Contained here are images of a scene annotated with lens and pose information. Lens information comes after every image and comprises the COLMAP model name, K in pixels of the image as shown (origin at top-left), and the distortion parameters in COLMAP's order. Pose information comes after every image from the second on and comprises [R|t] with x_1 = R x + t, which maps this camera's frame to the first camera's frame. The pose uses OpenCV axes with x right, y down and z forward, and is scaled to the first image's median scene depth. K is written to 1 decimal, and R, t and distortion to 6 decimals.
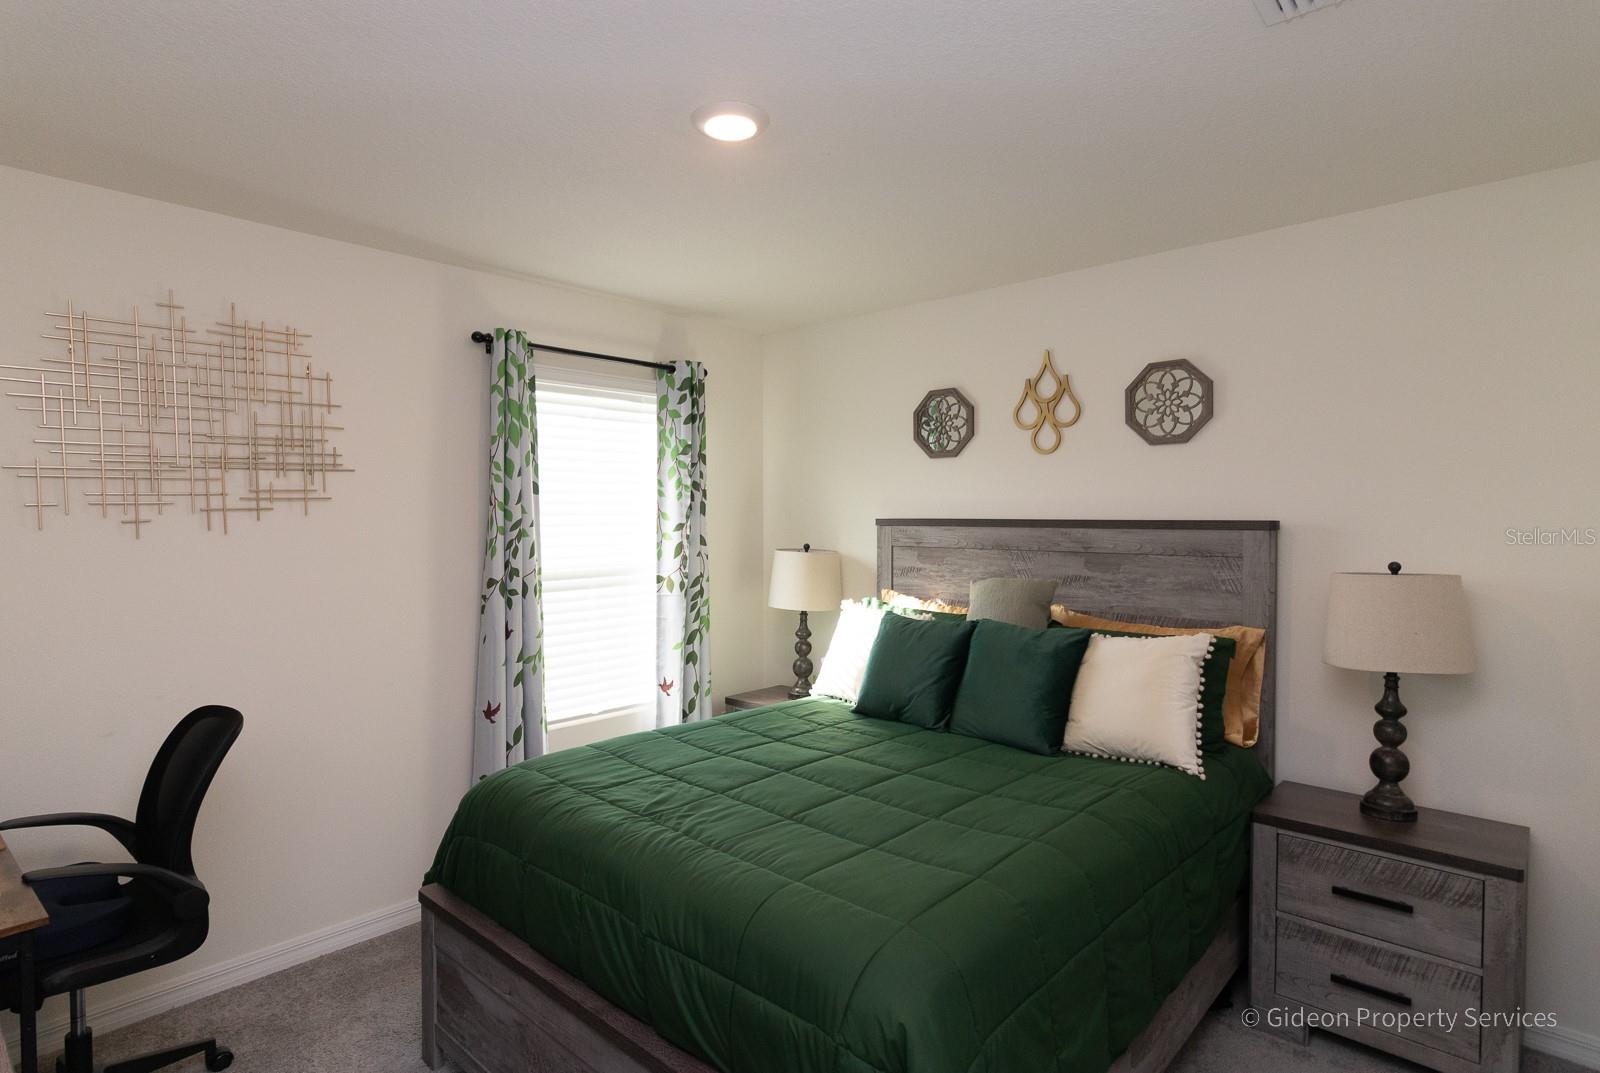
lens RADIAL K [[832.9, 0, 796.4], [0, 832.9, 533.7], [0, 0, 1]] dist [0.012670, 0.004520]
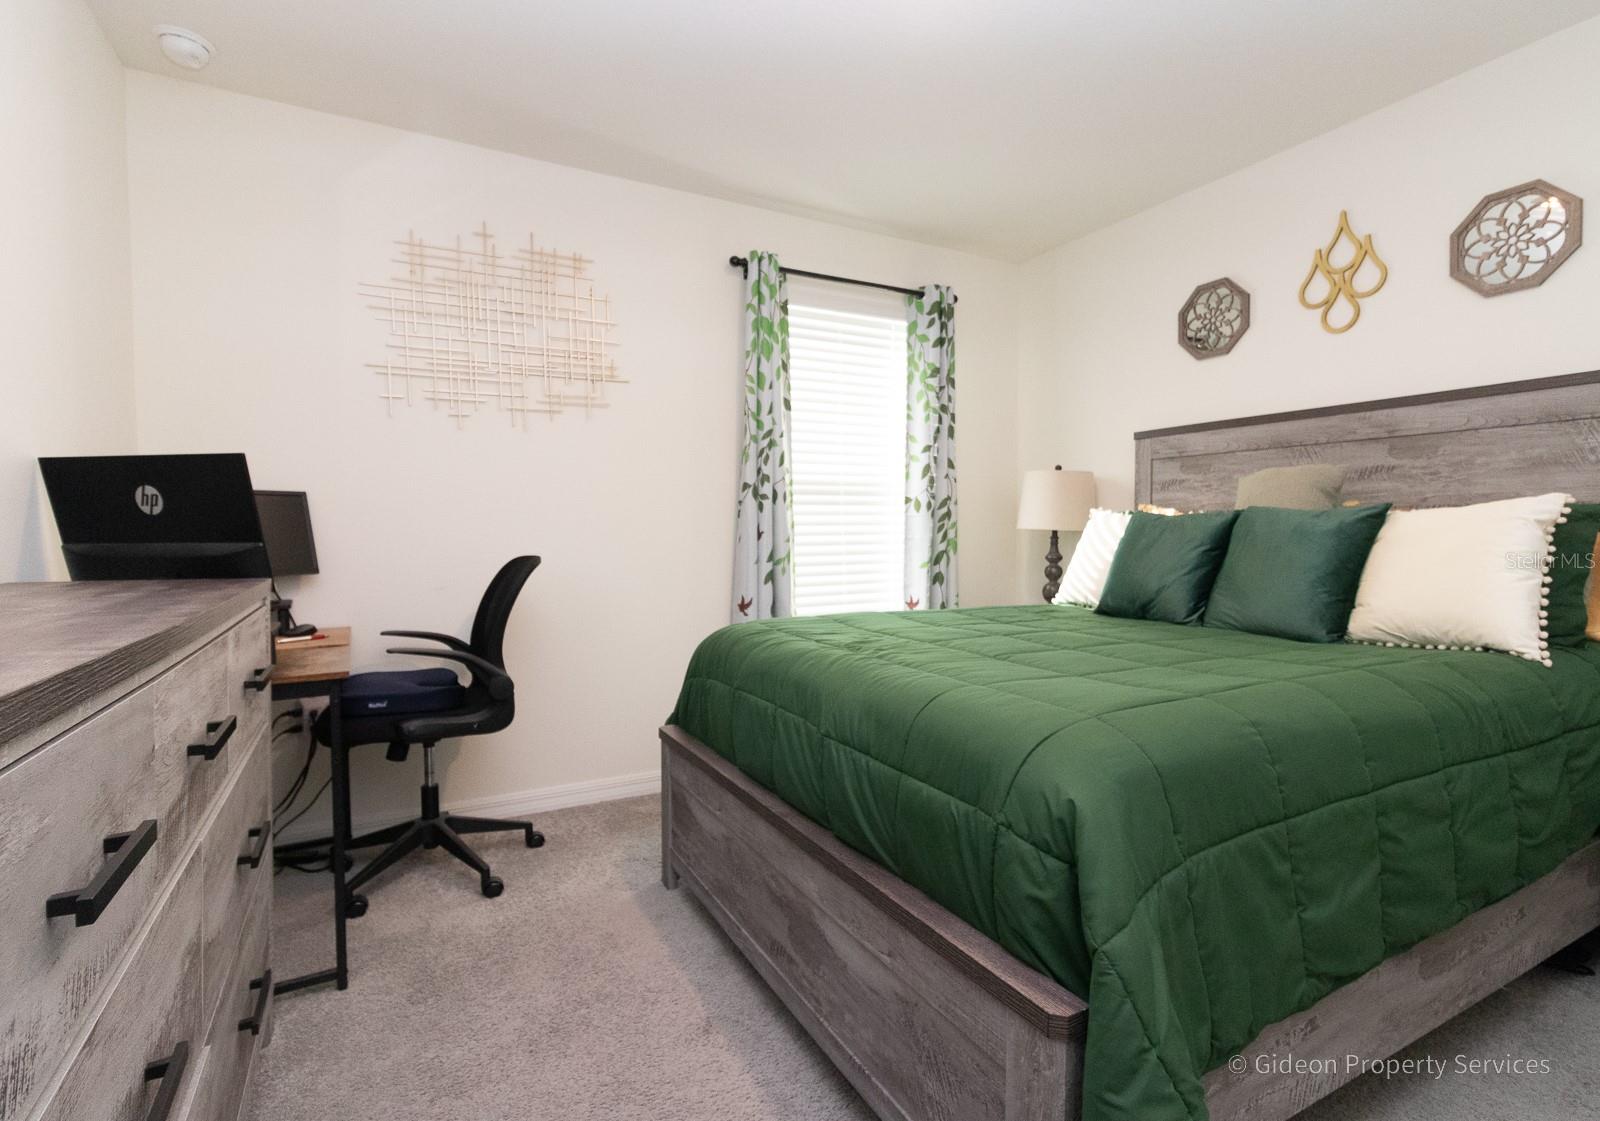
lens RADIAL K [[785.4, 0, 838.1], [0, 785.4, 546.8], [0, 0, 1]] dist [0.014383, 0.003131]
pose [[0.954521, 0.005798, -0.298087, 0.057286], [-0.001769, 0.999903, 0.013784, 0.133493], [0.298138, -0.012630, 0.954439, 0.072960]]
